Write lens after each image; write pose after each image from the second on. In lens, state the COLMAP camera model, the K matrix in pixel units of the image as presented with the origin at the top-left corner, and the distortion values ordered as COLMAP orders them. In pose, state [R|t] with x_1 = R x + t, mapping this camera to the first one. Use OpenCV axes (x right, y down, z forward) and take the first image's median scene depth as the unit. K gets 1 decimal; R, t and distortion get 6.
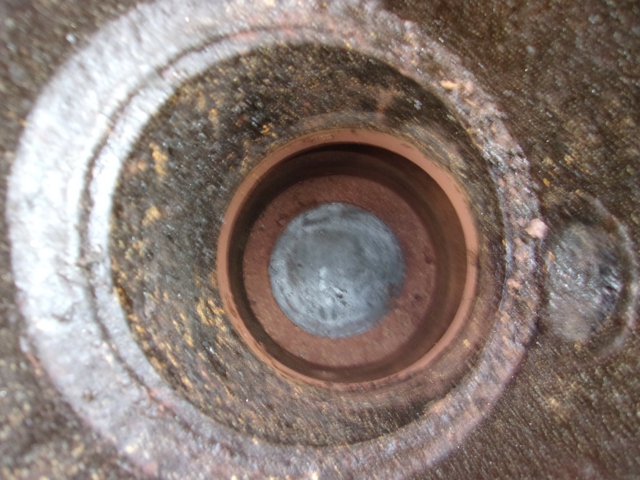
lens RADIAL K [[498.6, 0, 320.0], [0, 498.6, 240.0], [0, 0, 1]] dist [0.008864, 0.008522]
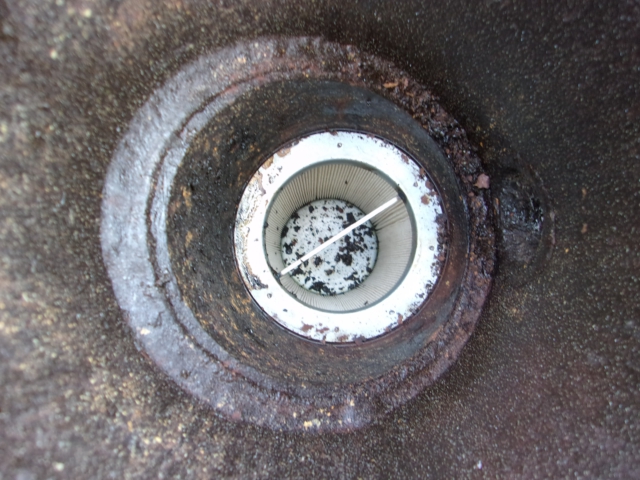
lens RADIAL K [[498.6, 0, 320.0], [0, 498.6, 240.0], [0, 0, 1]] dist [0.008864, 0.008522]
pose [[0.976630, -0.213573, 0.024106, -0.037005], [0.212333, 0.976125, 0.045770, -0.036025], [-0.033306, -0.039581, 0.998661, -0.355915]]
